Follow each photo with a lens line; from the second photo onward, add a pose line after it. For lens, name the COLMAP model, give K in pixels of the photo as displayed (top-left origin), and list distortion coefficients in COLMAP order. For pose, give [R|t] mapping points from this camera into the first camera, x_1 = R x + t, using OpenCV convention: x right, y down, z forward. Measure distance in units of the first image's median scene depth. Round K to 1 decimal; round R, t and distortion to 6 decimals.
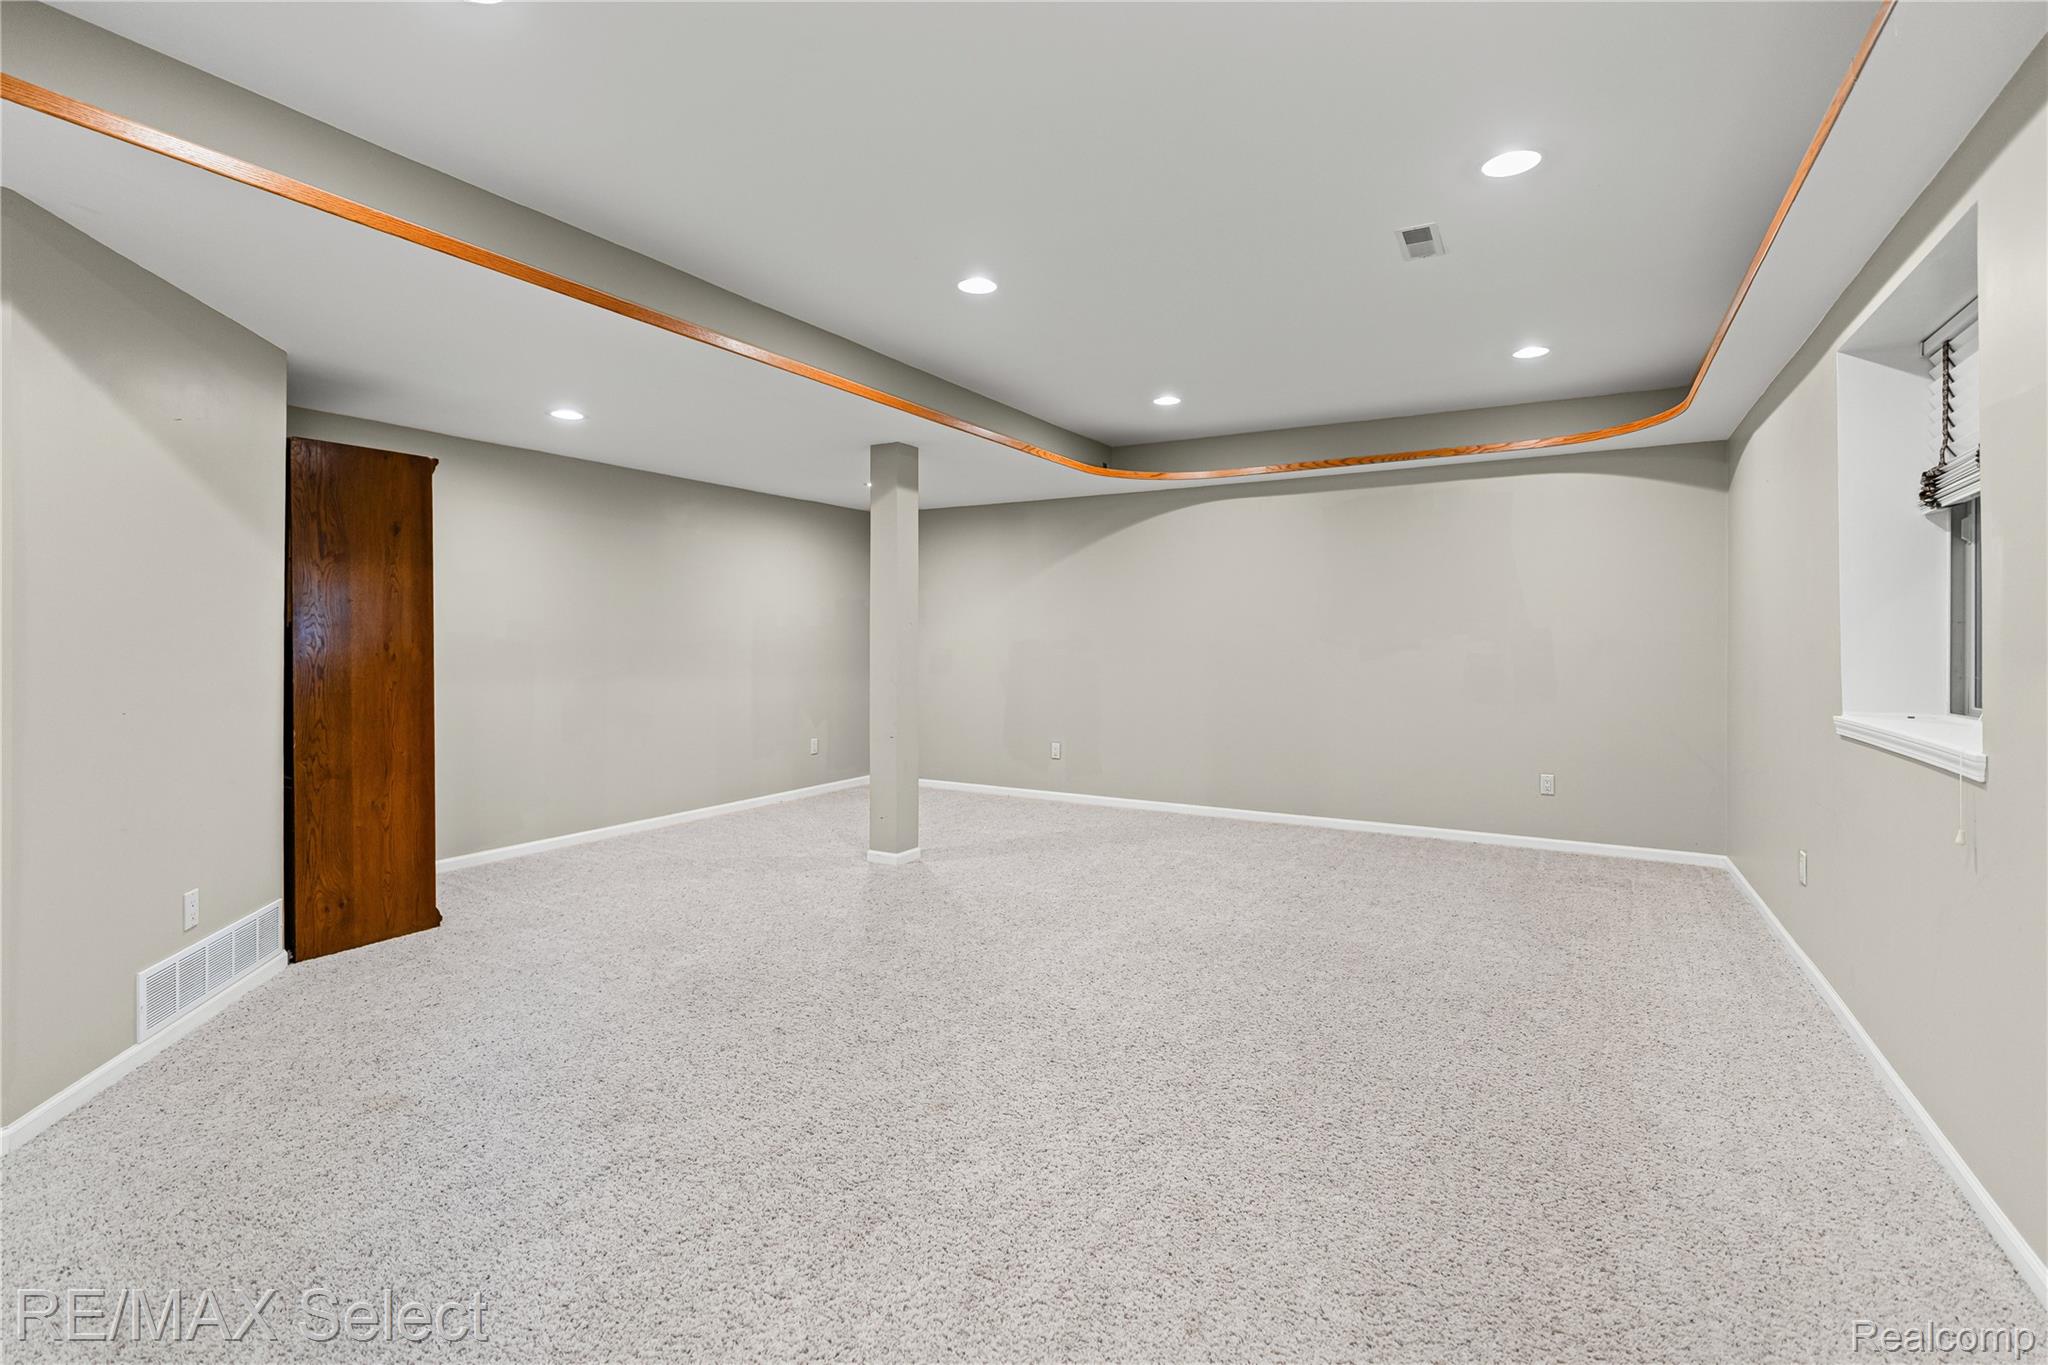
lens RADIAL K [[923.8, 0, 1053.7], [0, 923.8, 638.8], [0, 0, 1]] dist [-0.012955, 0.005106]
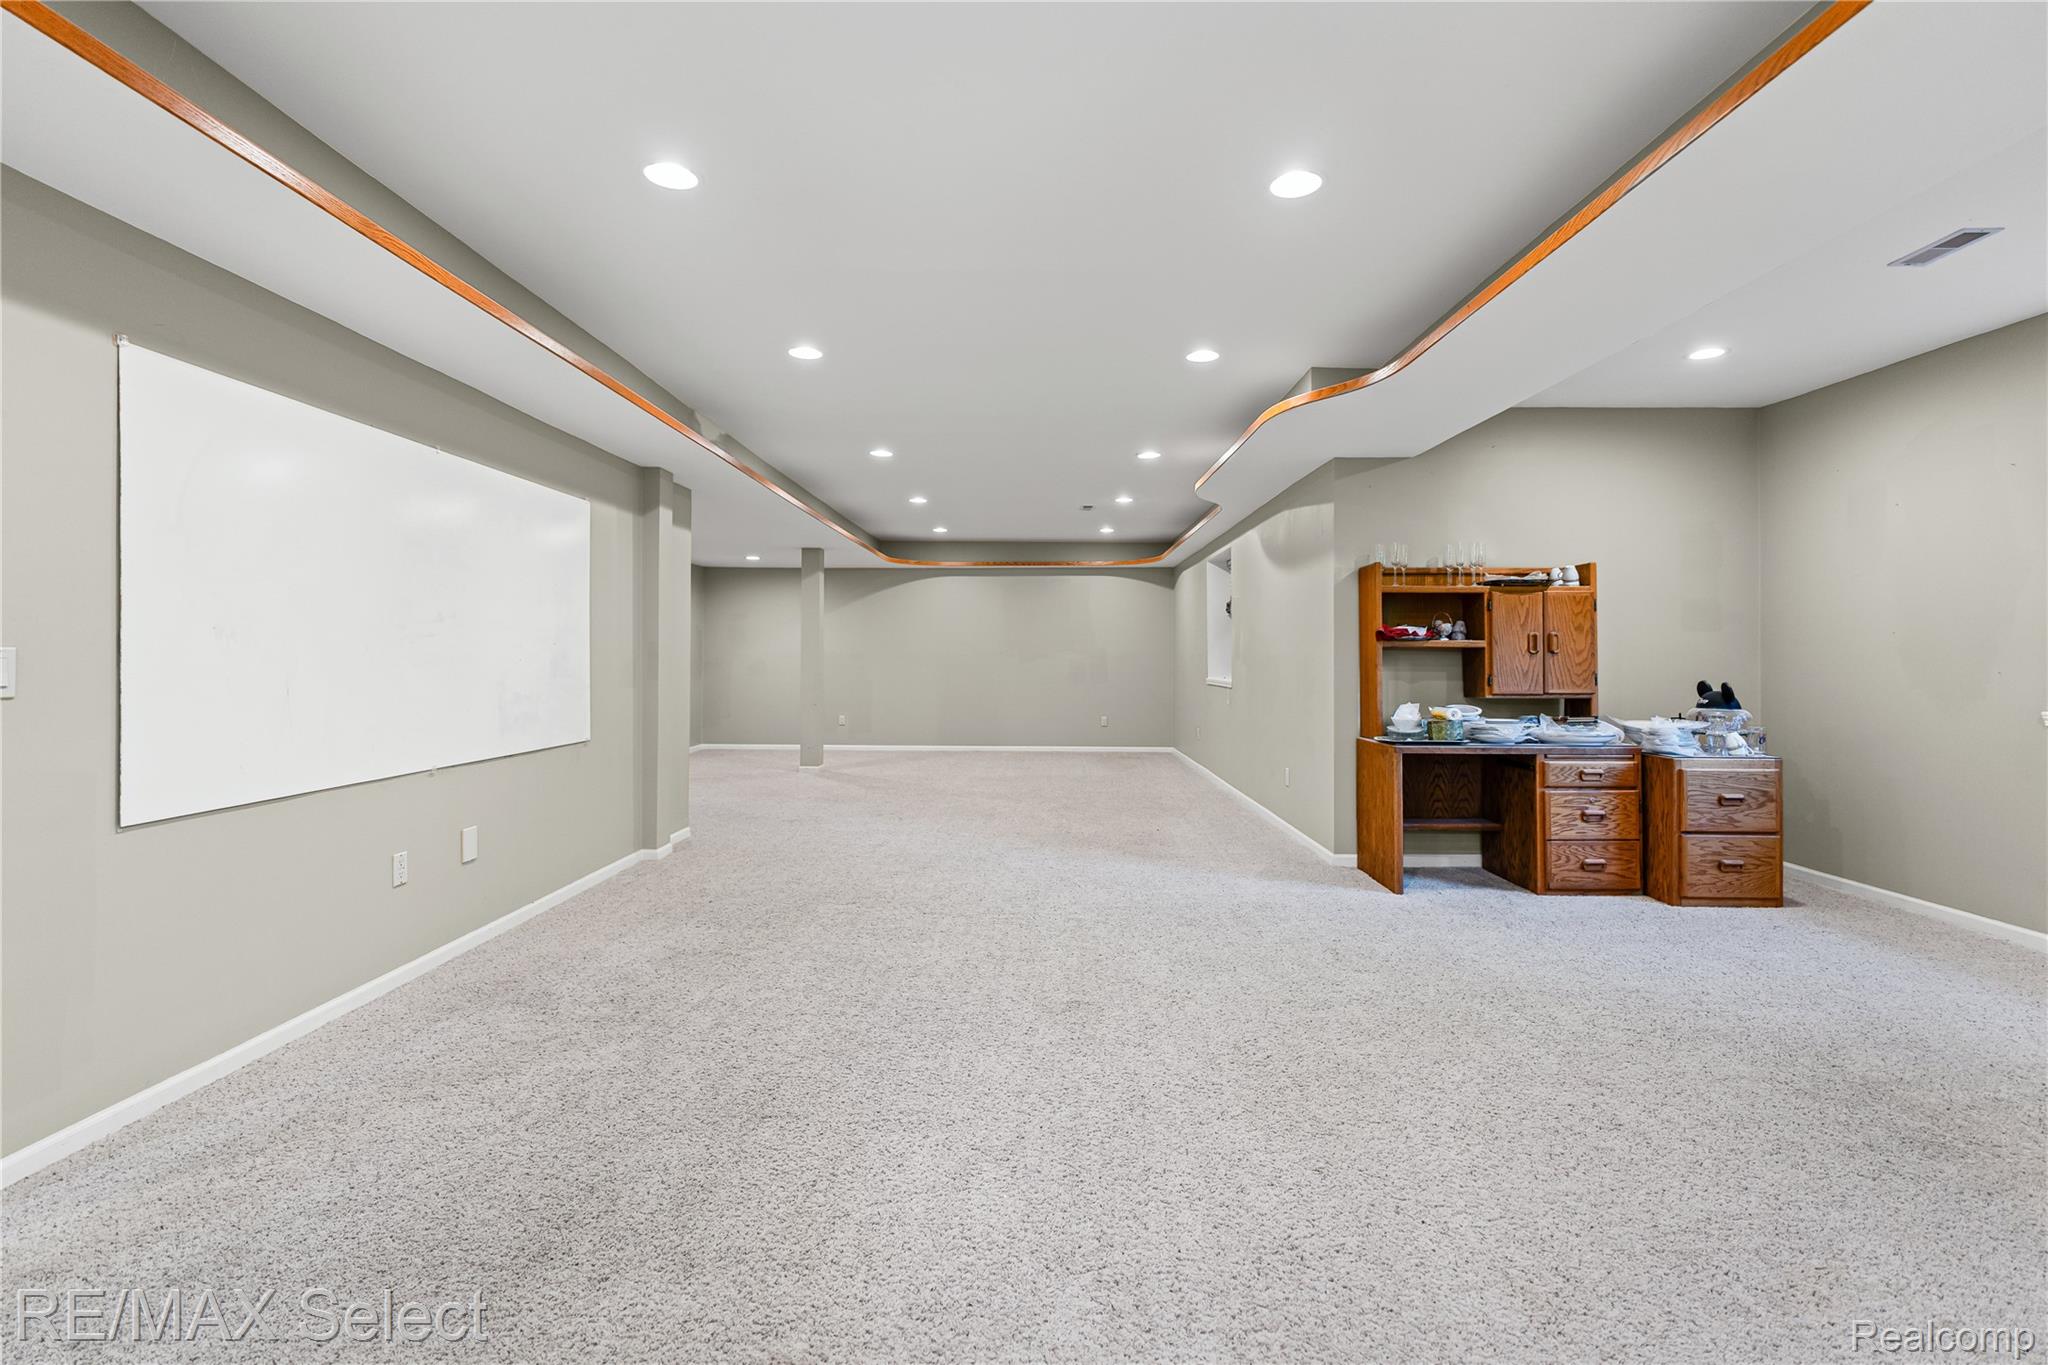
lens RADIAL K [[923.8, 0, 1036.1], [0, 923.8, 648.2], [0, 0, 1]] dist [-0.012955, 0.005106]
pose [[0.876058, 0.003426, 0.482194, -1.209281], [-0.001587, 0.999990, -0.004221, -0.000195], [-0.482203, 0.002933, 0.876054, -1.522425]]
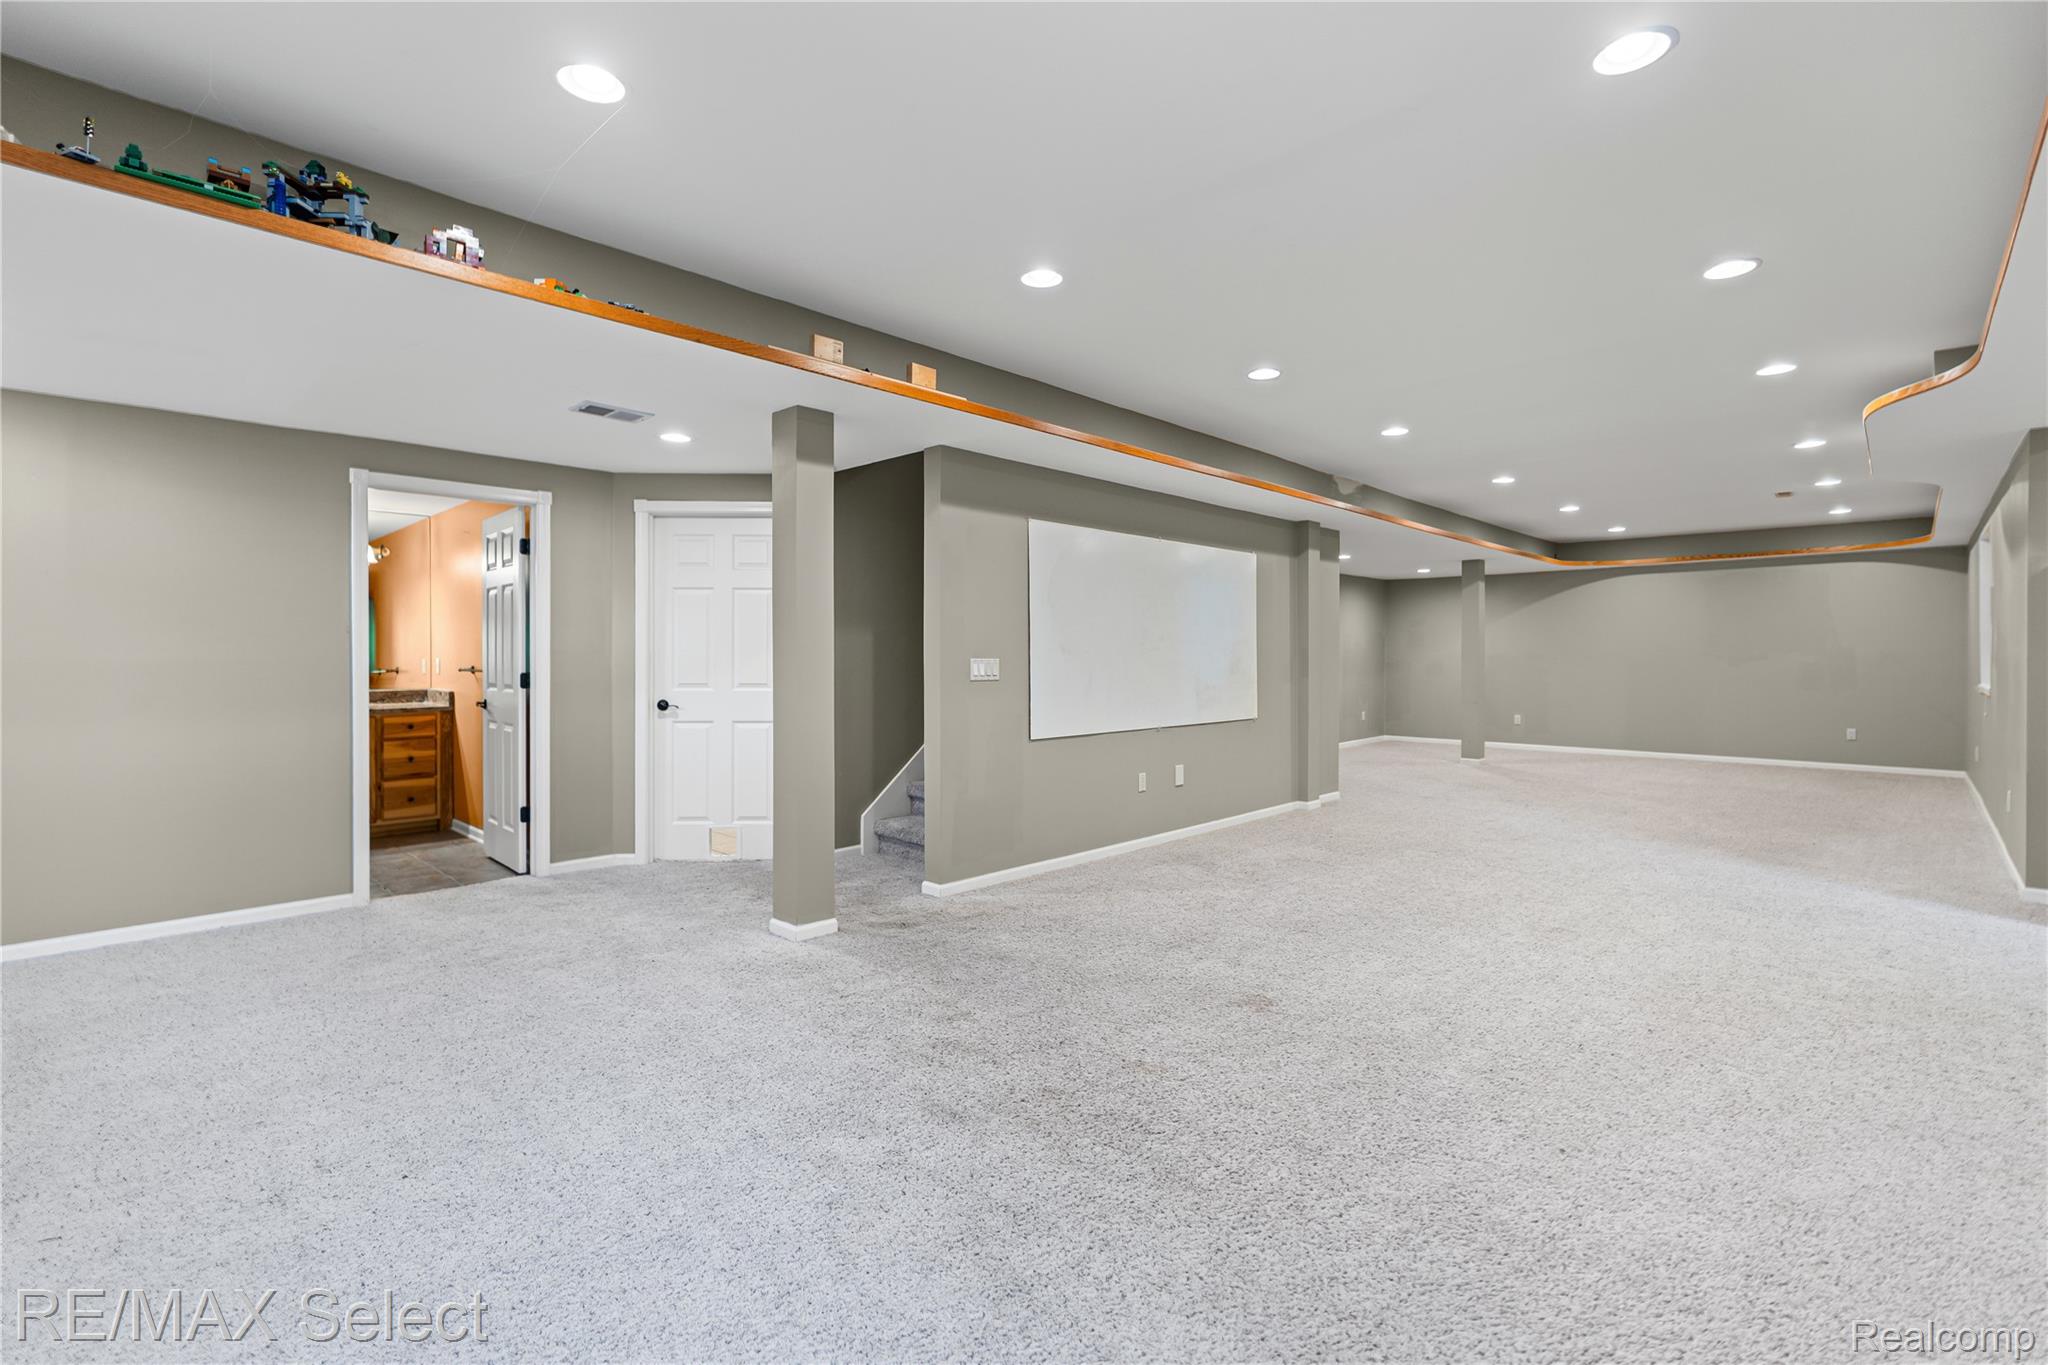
lens RADIAL K [[923.8, 0, 1027.4], [0, 923.8, 650.5], [0, 0, 1]] dist [-0.012955, 0.005106]
pose [[0.964951, -0.006130, -0.262358, -1.046971], [0.005371, 0.999979, -0.003609, -0.013125], [0.262374, 0.002073, 0.964964, -2.209943]]
